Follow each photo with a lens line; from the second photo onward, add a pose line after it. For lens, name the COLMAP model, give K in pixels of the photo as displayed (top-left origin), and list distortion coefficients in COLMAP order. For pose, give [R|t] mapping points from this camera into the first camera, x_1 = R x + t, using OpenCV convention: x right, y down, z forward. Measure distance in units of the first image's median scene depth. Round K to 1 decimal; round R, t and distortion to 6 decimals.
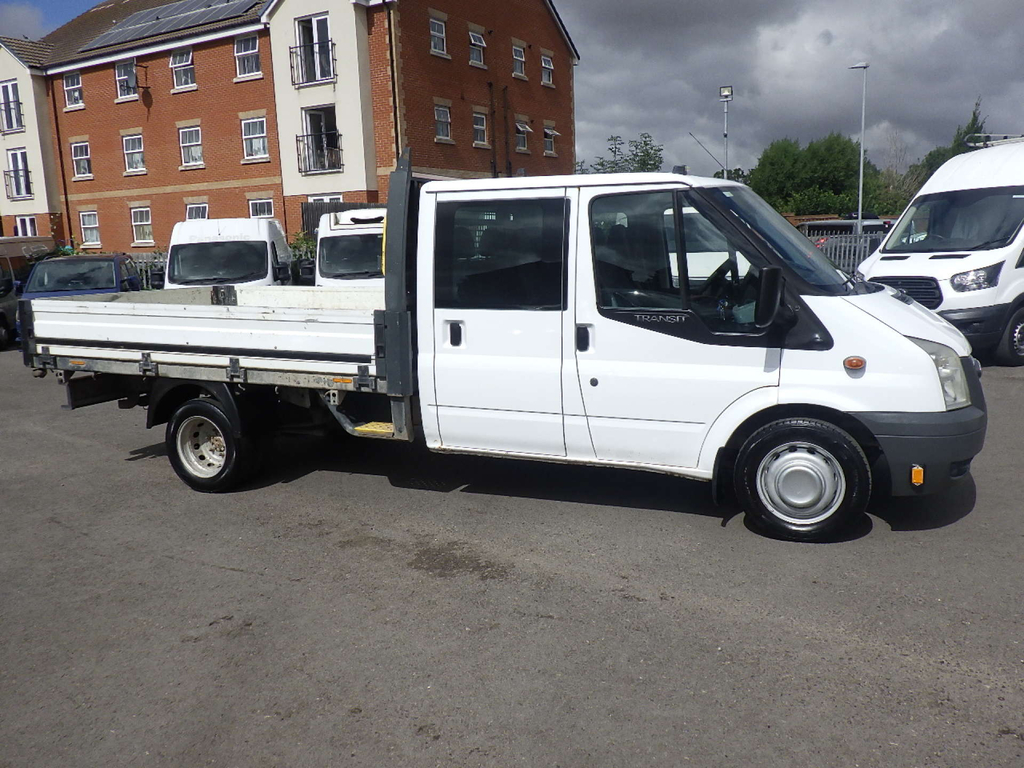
lens RADIAL K [[833.8, 0, 513.6], [0, 833.8, 384.2], [0, 0, 1]] dist [0.001439, -0.004250]
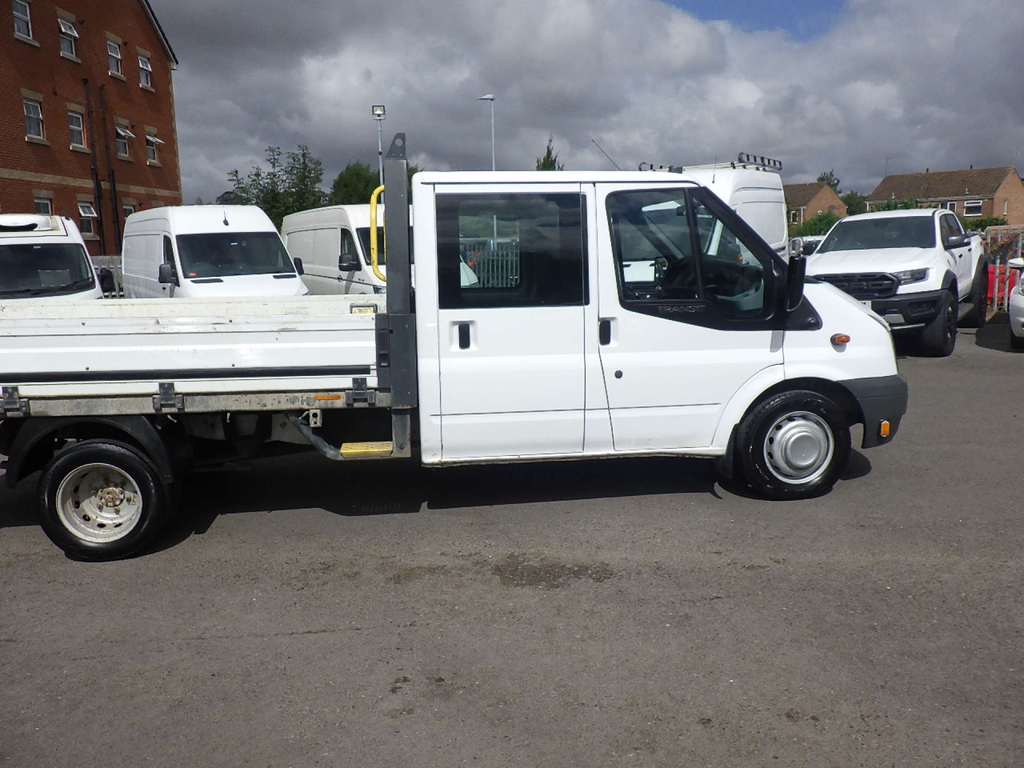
lens RADIAL K [[830.2, 0, 512.0], [0, 830.2, 384.0], [0, 0, 1]] dist [0.000820, -0.003535]
pose [[0.870731, -0.074232, 0.486125, -0.427709], [0.085818, 0.996310, -0.001576, -0.000299], [-0.484214, 0.043091, 0.873888, 0.148391]]
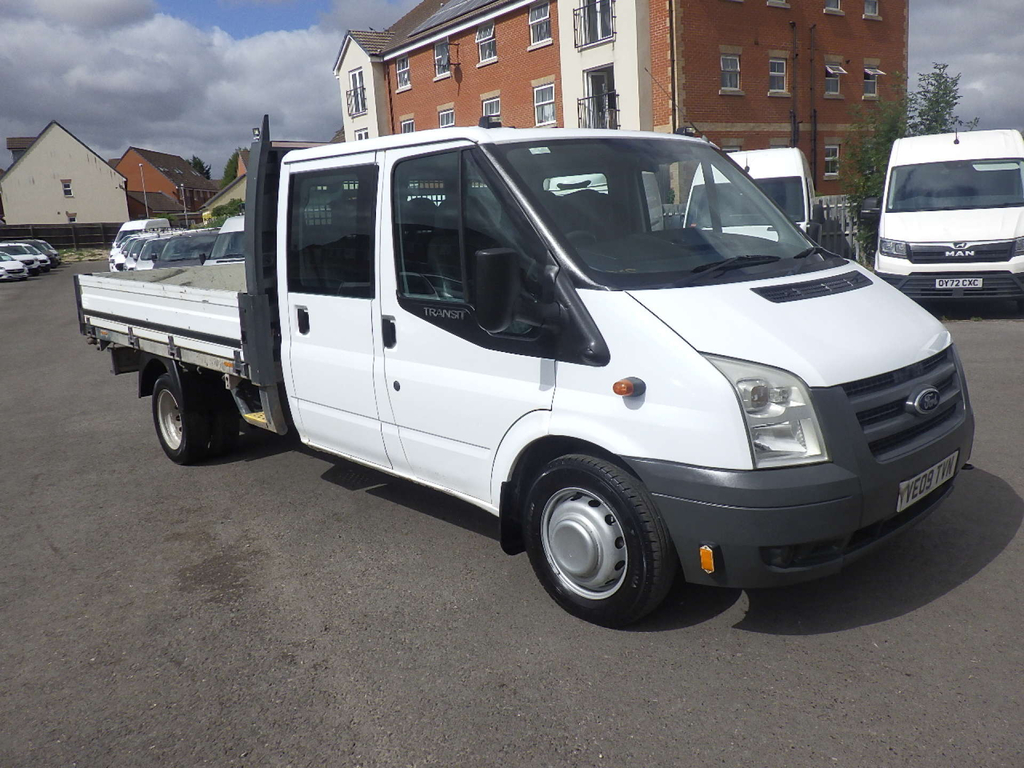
lens RADIAL K [[835.6, 0, 515.7], [0, 835.6, 378.5], [0, 0, 1]] dist [-0.001774, -0.001213]
pose [[0.910411, 0.058997, -0.409476, 0.457805], [-0.043051, 0.997916, 0.048062, -0.046165], [0.411458, -0.026128, 0.911054, 0.241326]]
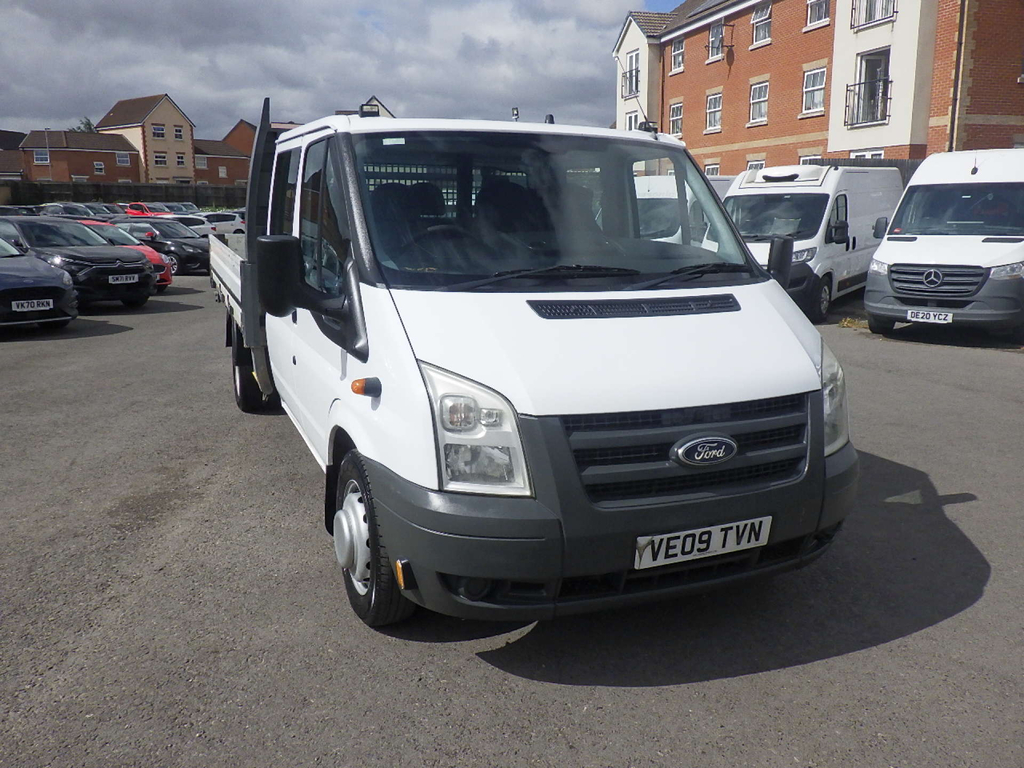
lens RADIAL K [[835.6, 0, 515.7], [0, 835.6, 378.5], [0, 0, 1]] dist [-0.001774, -0.001213]
pose [[0.713183, 0.176729, -0.678334, 0.721774], [-0.148741, 0.983814, 0.099934, -0.088850], [0.685015, 0.029625, 0.727926, 0.435800]]
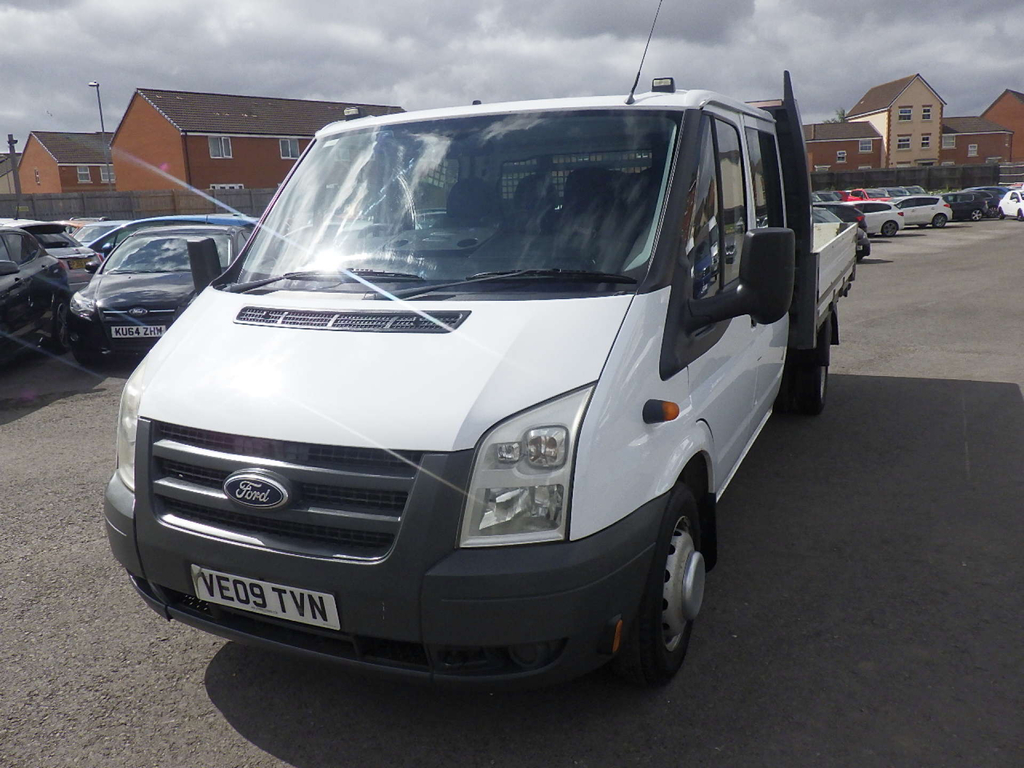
lens RADIAL K [[833.8, 0, 513.6], [0, 833.8, 384.2], [0, 0, 1]] dist [0.001439, -0.004250]
pose [[-0.057918, 0.241644, -0.968635, 0.857021], [-0.126987, 0.960599, 0.247232, -0.183586], [0.990212, 0.137323, -0.024951, 0.993269]]
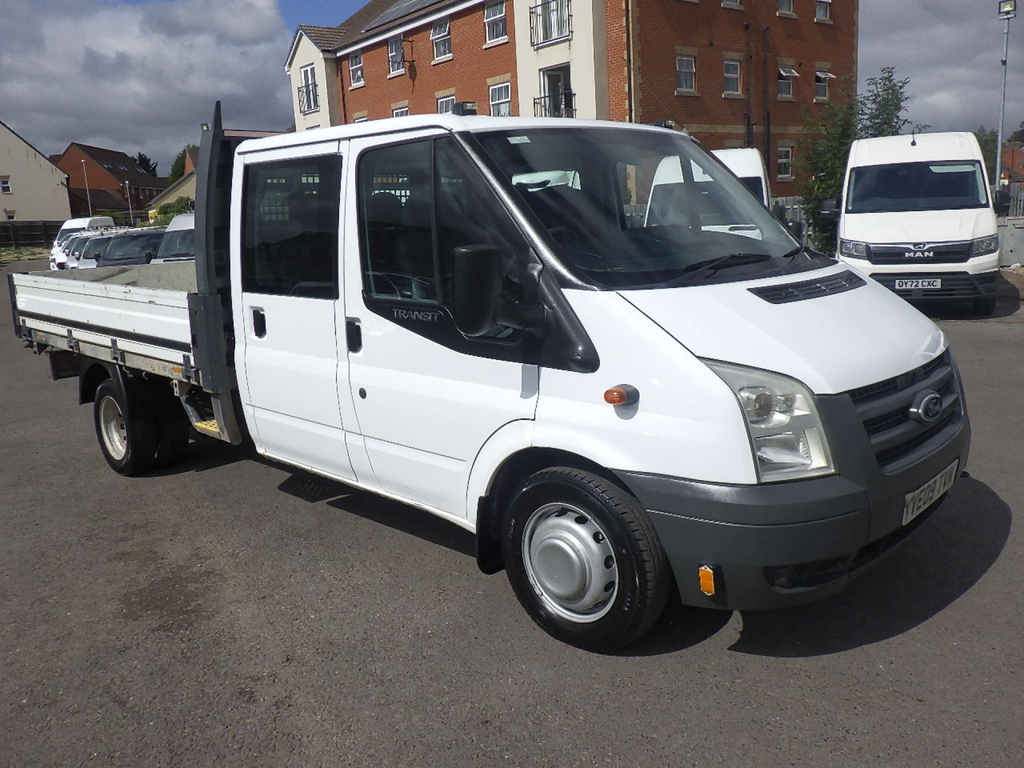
lens RADIAL K [[835.6, 0, 515.7], [0, 835.6, 378.5], [0, 0, 1]] dist [-0.001774, -0.001213]
pose [[0.931762, 0.054672, -0.358929, 0.424643], [-0.041121, 0.998127, 0.045286, -0.047534], [0.360732, -0.027436, 0.932266, 0.274947]]
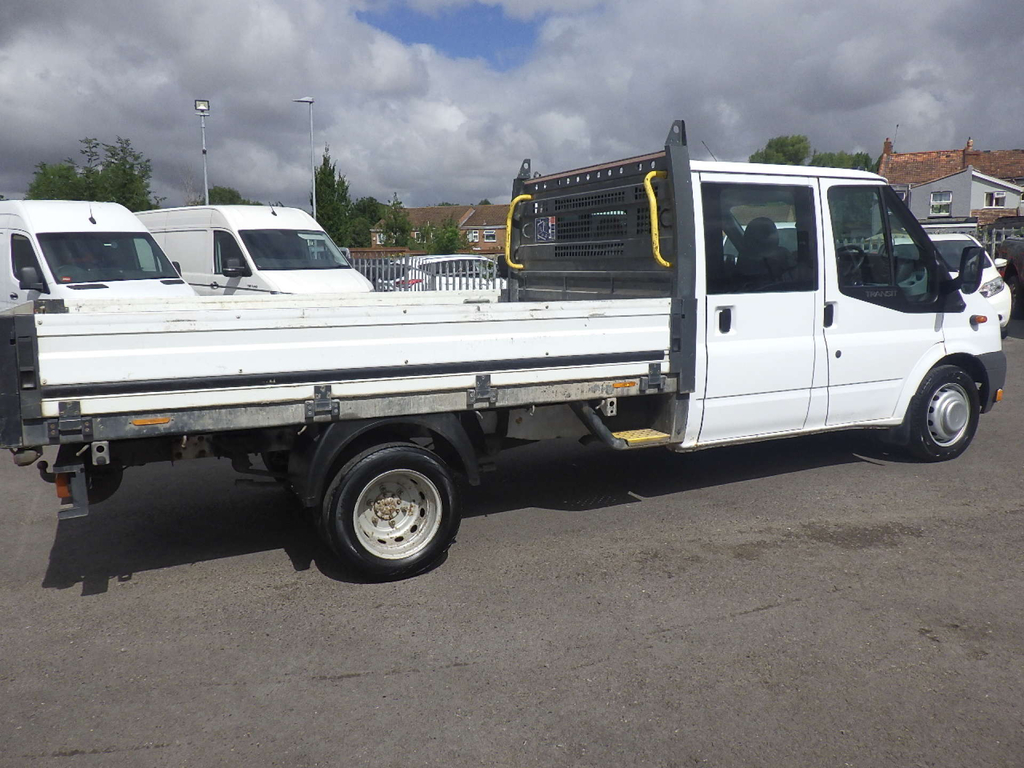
lens RADIAL K [[826.6, 0, 508.6], [0, 826.6, 387.8], [0, 0, 1]] dist [-0.001979, 0.004063]
pose [[0.664341, -0.102630, 0.740350, -0.846968], [0.129165, 0.991389, 0.021525, -0.032224], [-0.736184, 0.081327, 0.671877, 0.492660]]
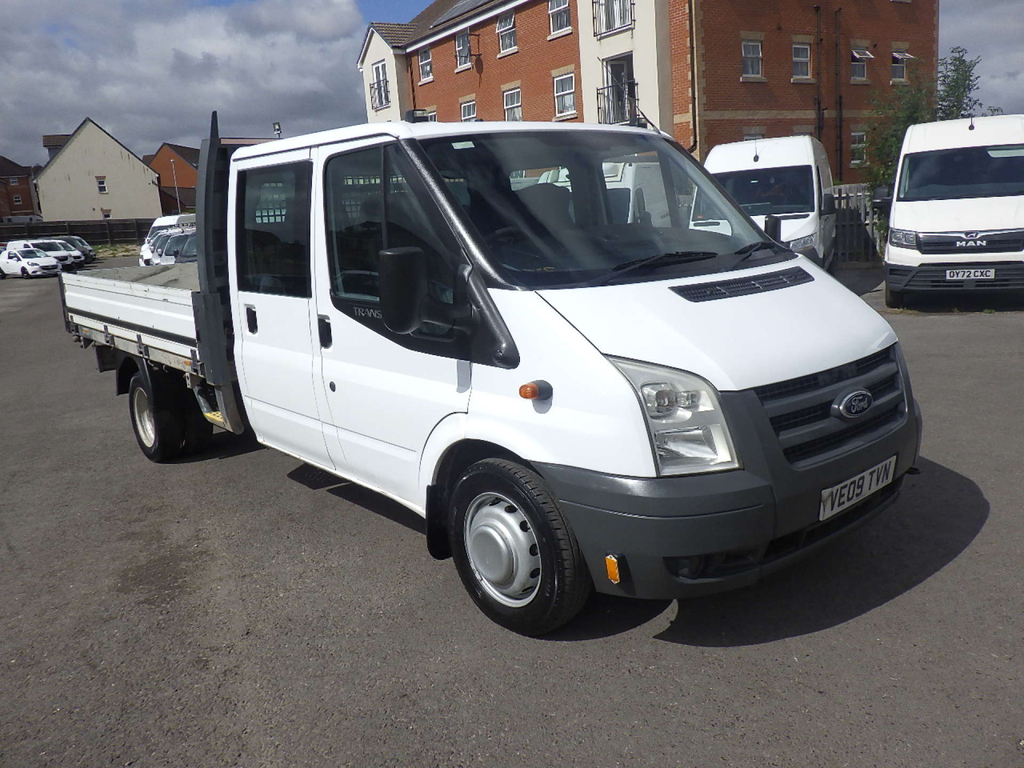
lens RADIAL K [[834.0, 0, 516.0], [0, 834.0, 385.5], [0, 0, 1]] dist [-0.005524, -0.004503]
pose [[0.893397, 0.065328, -0.444493, 0.521968], [-0.038916, 0.996906, 0.068298, -0.055785], [0.447580, -0.043720, 0.893175, 0.291231]]
